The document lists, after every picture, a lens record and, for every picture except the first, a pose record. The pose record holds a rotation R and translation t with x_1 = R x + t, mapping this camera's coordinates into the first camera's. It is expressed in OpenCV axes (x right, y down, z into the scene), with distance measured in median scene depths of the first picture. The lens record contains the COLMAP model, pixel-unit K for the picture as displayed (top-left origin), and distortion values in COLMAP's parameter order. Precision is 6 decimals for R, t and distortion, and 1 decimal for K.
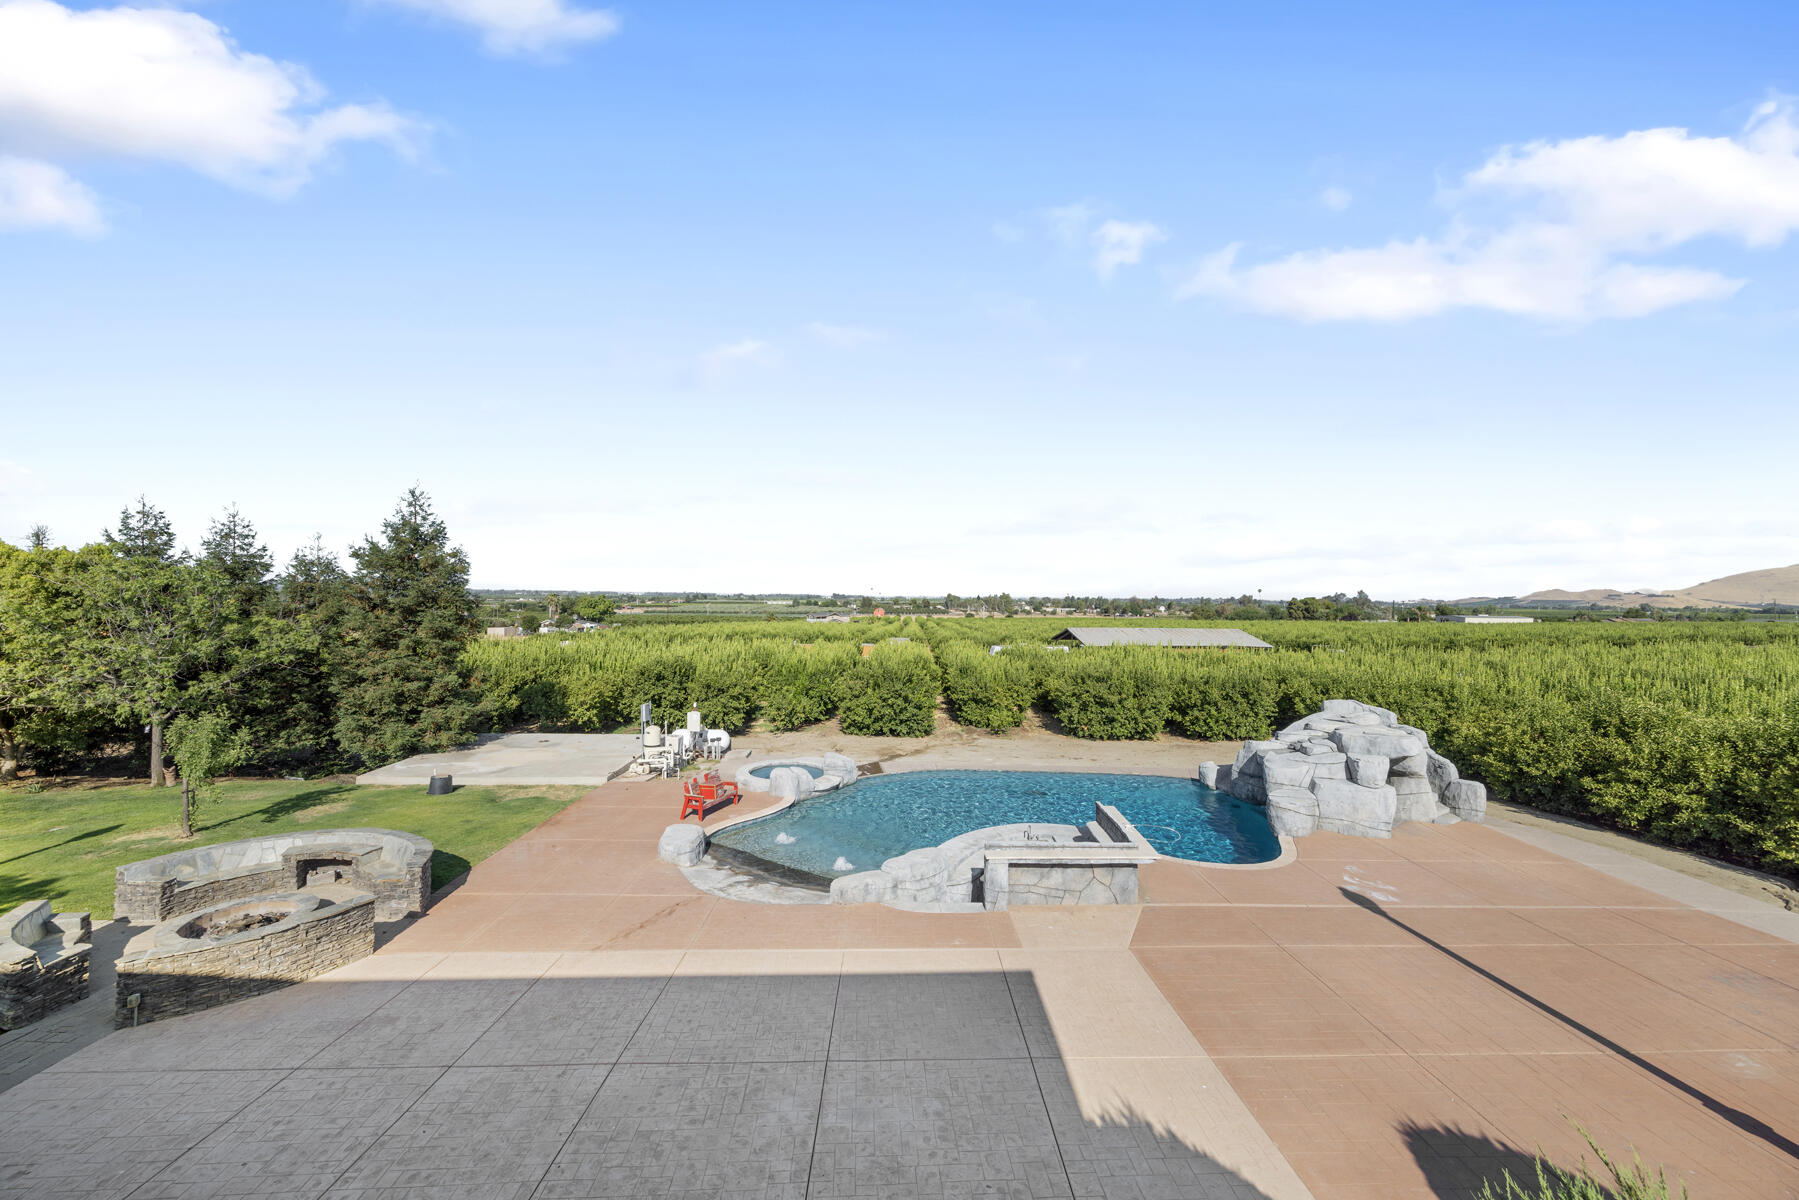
lens RADIAL K [[719.0, 0, 909.6], [0, 719.0, 590.3], [0, 0, 1]] dist [0.001571, -0.000738]
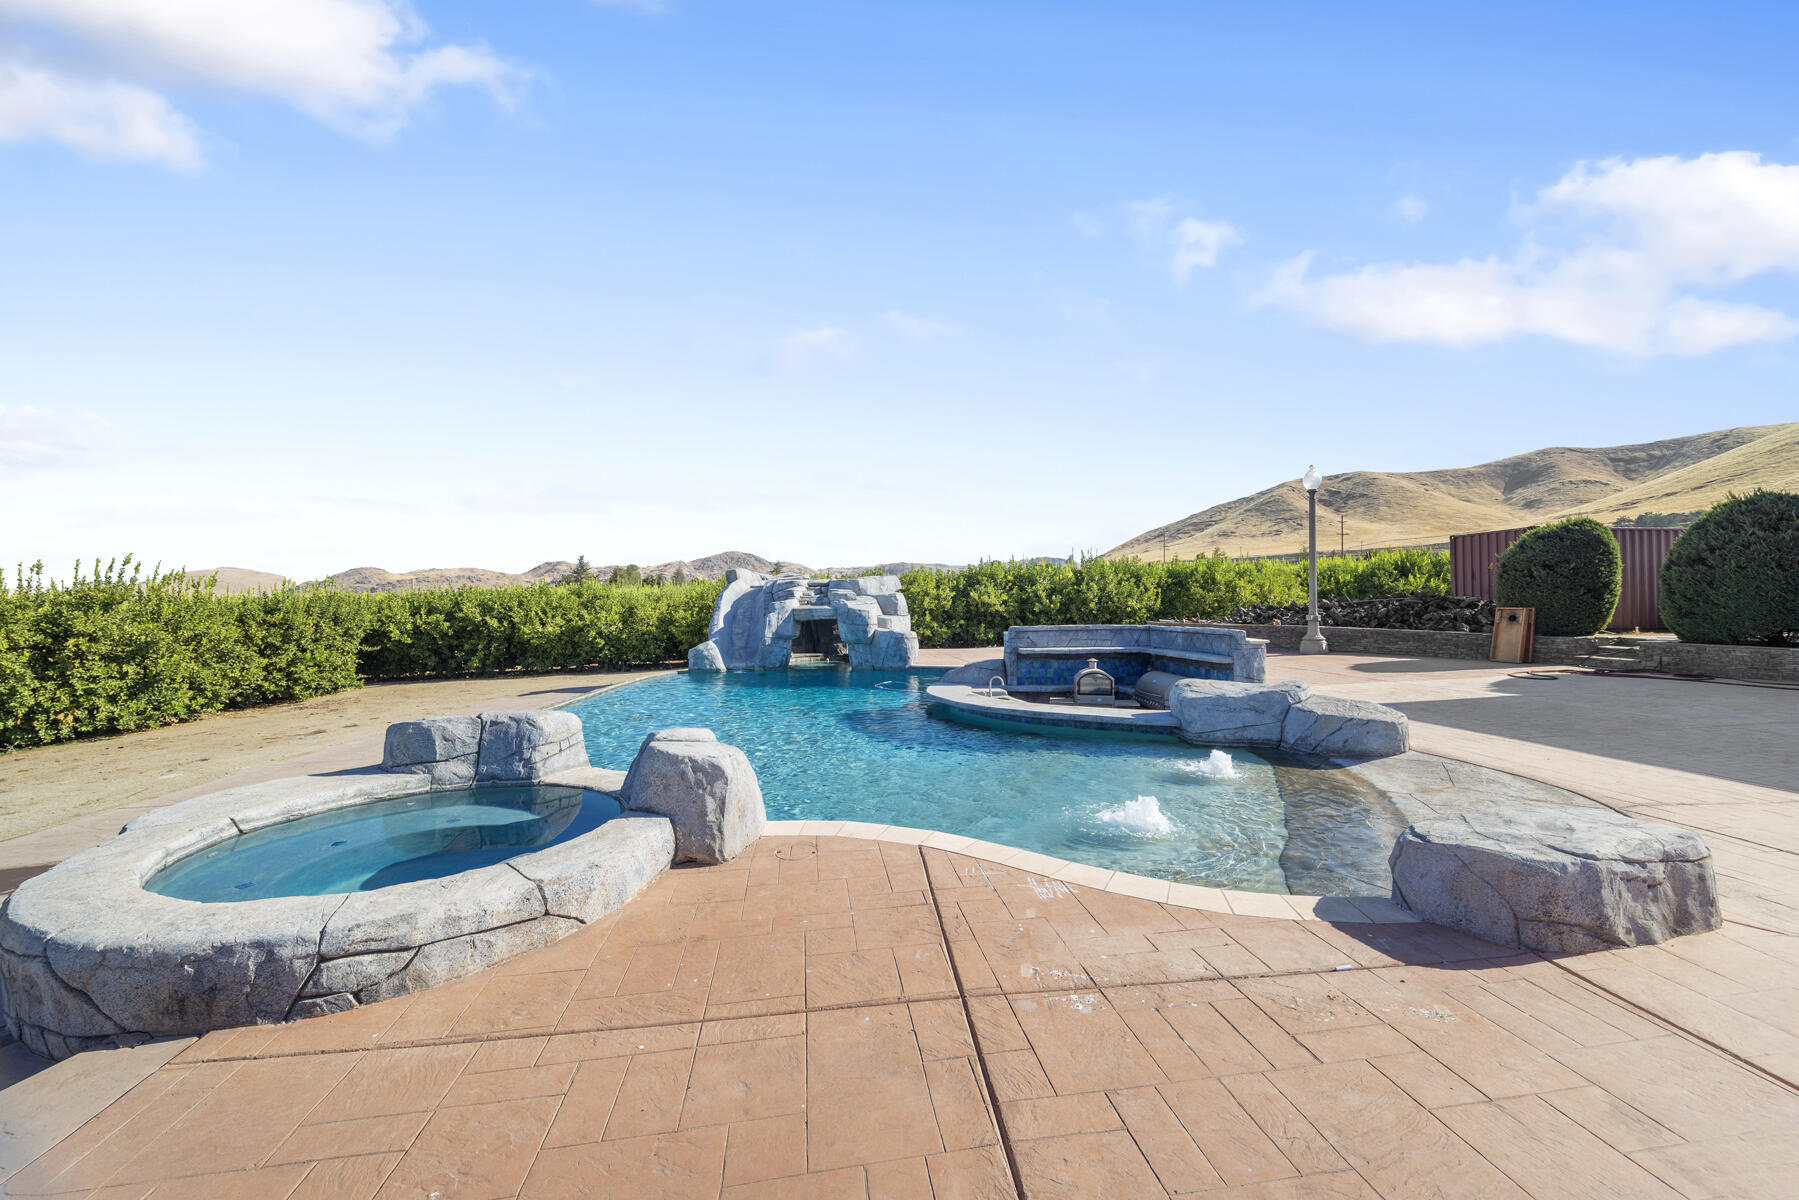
lens RADIAL K [[681.9, 0, 899.2], [0, 681.9, 592.1], [0, 0, 1]] dist [-0.001214, -0.000161]
pose [[-0.106289, 0.001728, 0.994334, -0.349201], [-0.004112, 0.999989, -0.002177, 0.177140], [-0.994327, -0.004320, -0.106281, 0.836882]]
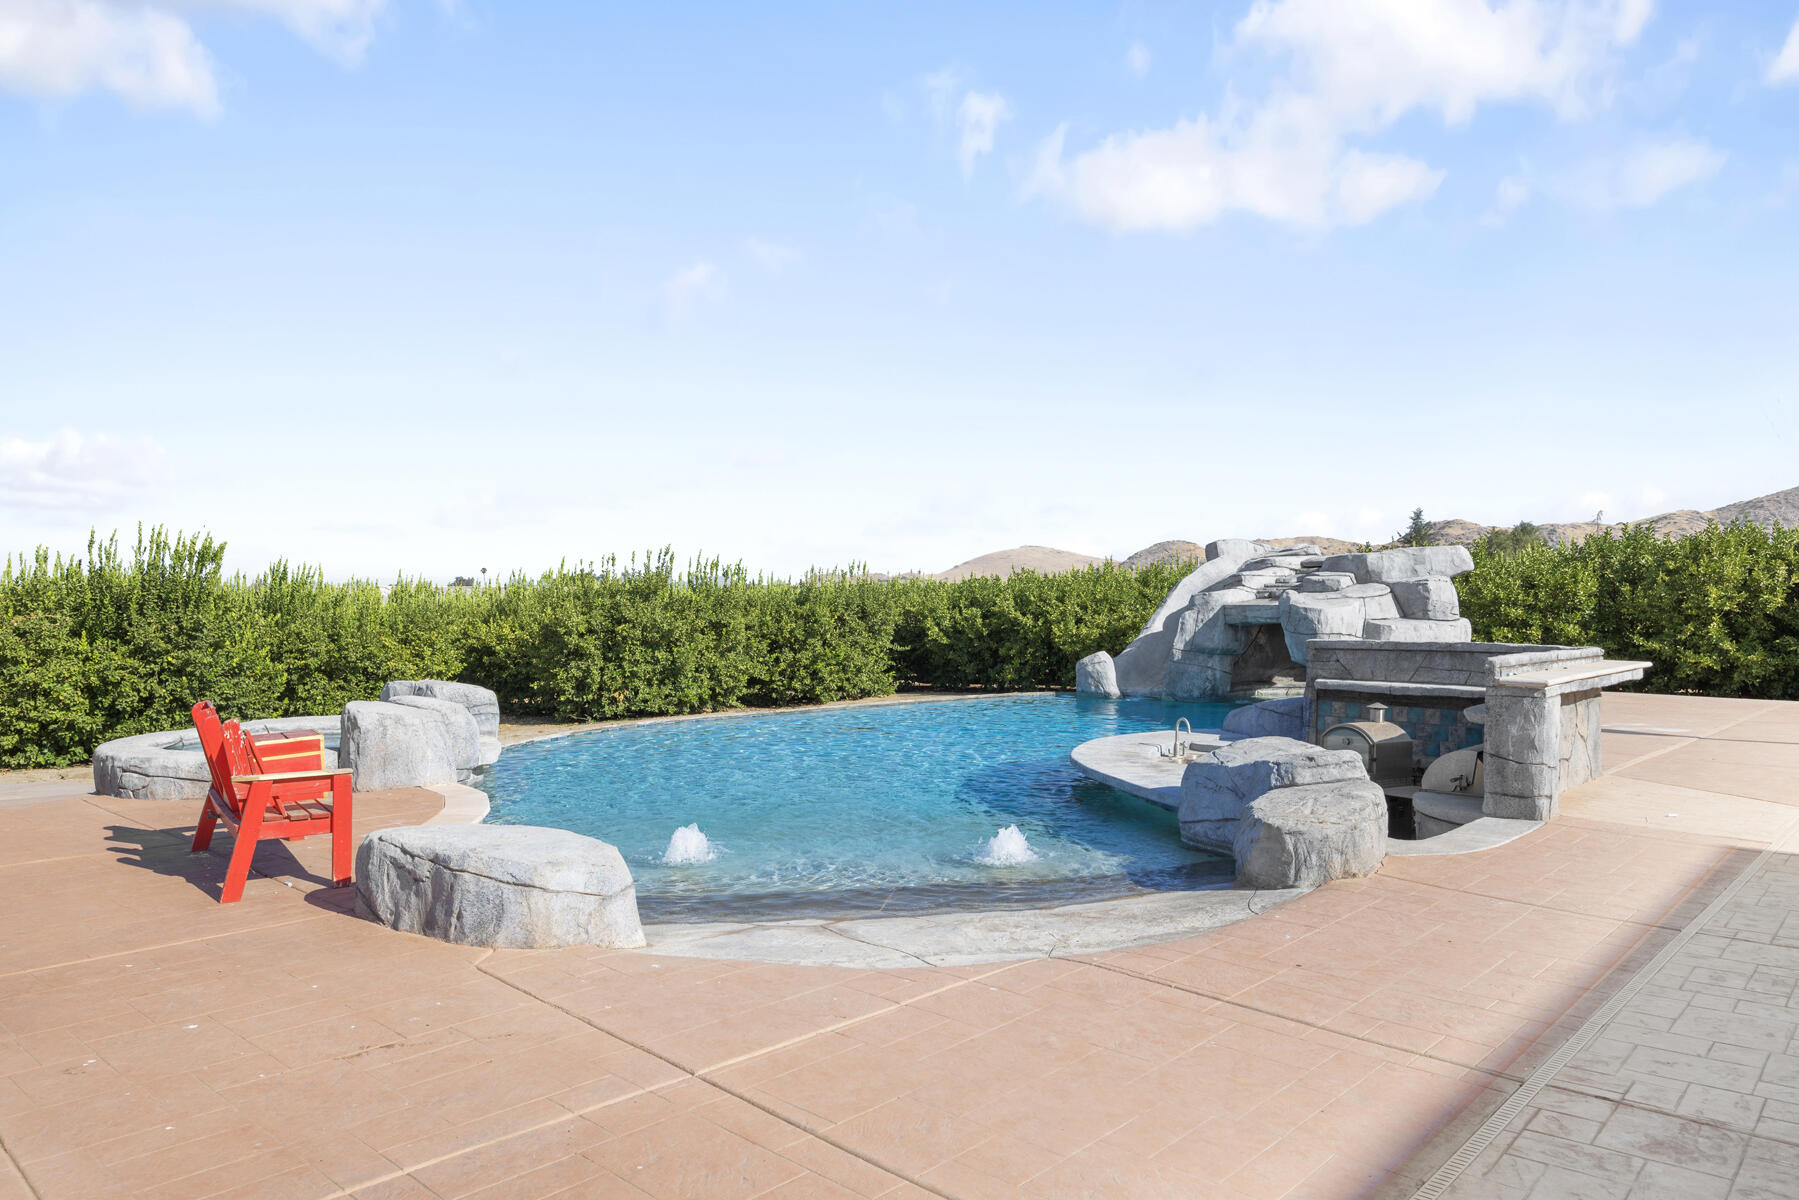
lens RADIAL K [[1241.1, 0, 914.0], [0, 1241.1, 588.5], [0, 0, 1]] dist [-0.011301, 0.002158]
pose [[0.694363, -0.008947, 0.719569, -0.338650], [0.003111, 0.999951, 0.009431, 0.174632], [-0.719618, -0.004310, 0.694357, 0.435243]]
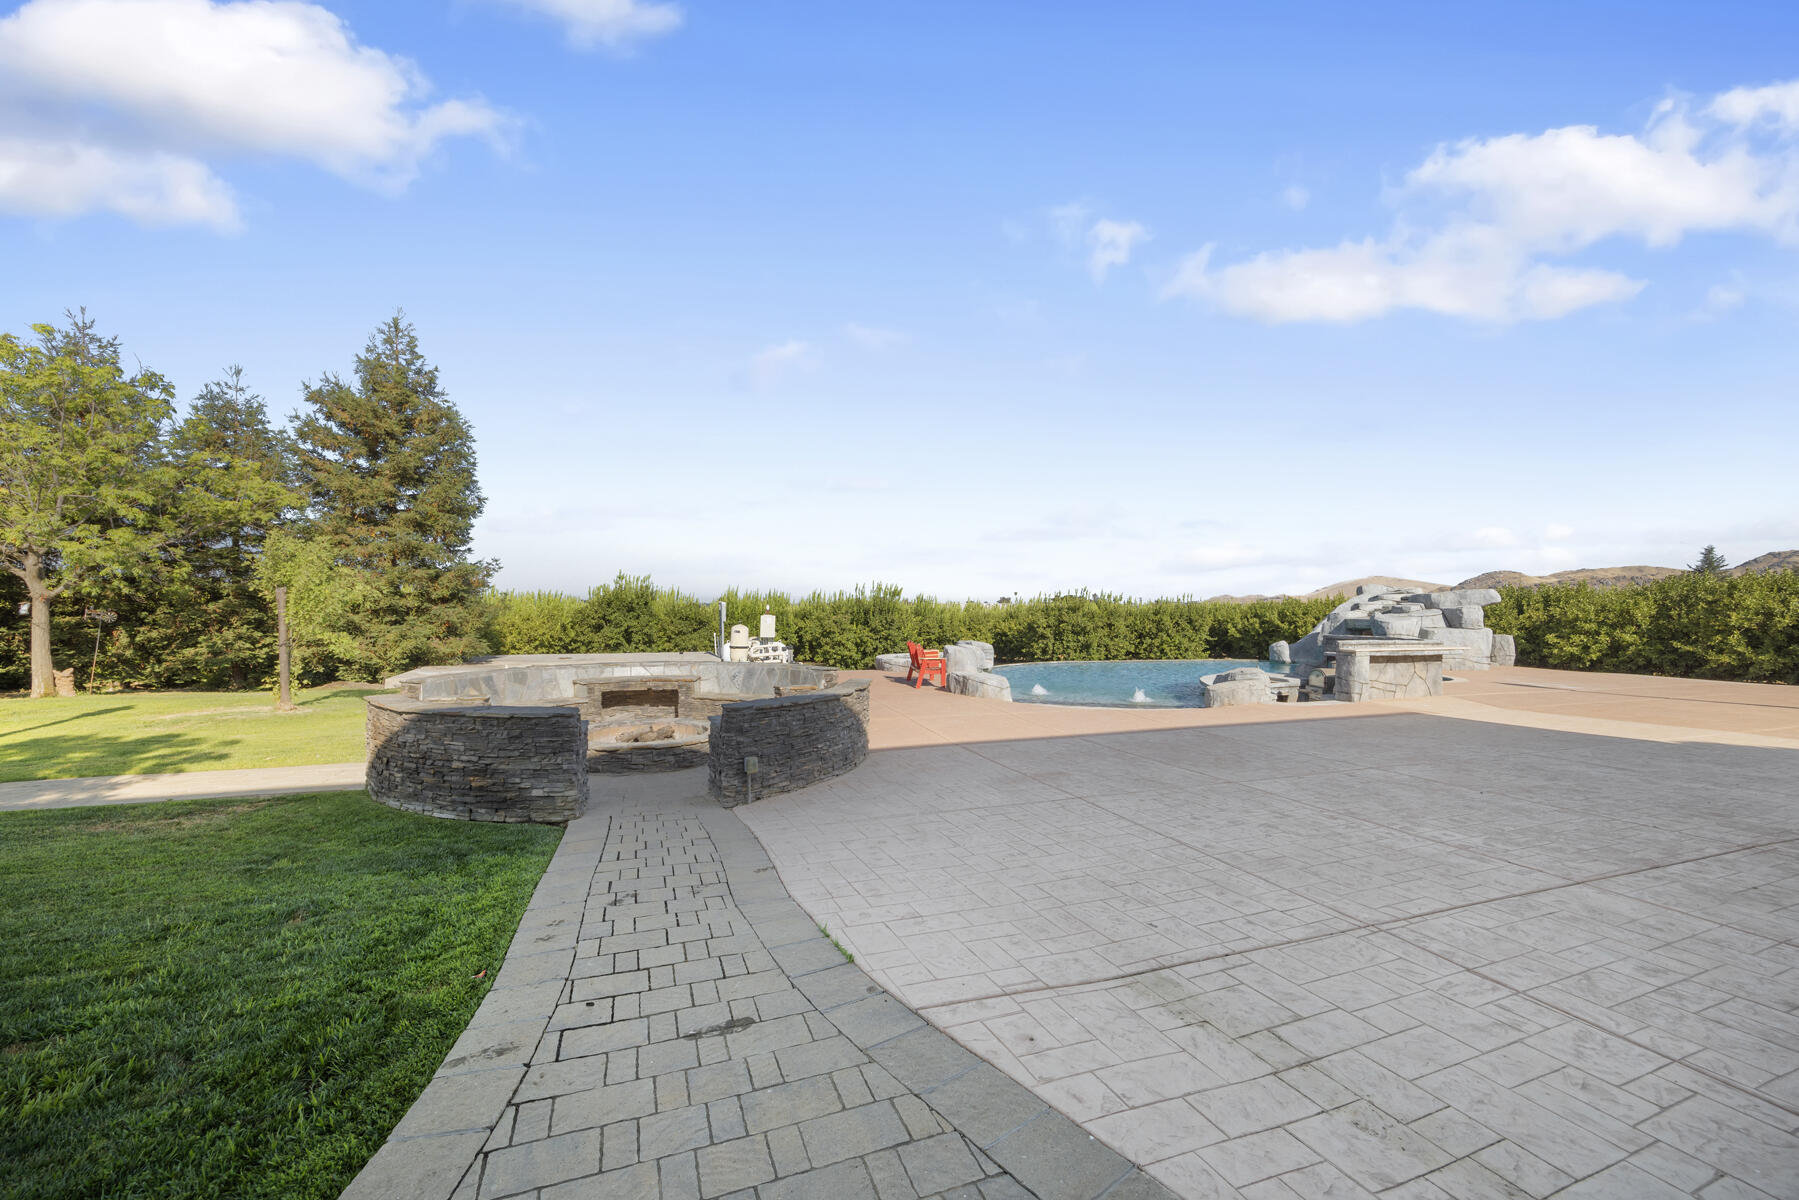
lens RADIAL K [[719.0, 0, 909.1], [0, 719.0, 605.4], [0, 0, 1]] dist [0.001571, -0.000738]
pose [[0.949048, -0.004641, 0.315097, -0.457737], [0.001254, 0.999939, 0.010950, 0.164586], [-0.315129, -0.009997, 0.948996, 0.125589]]
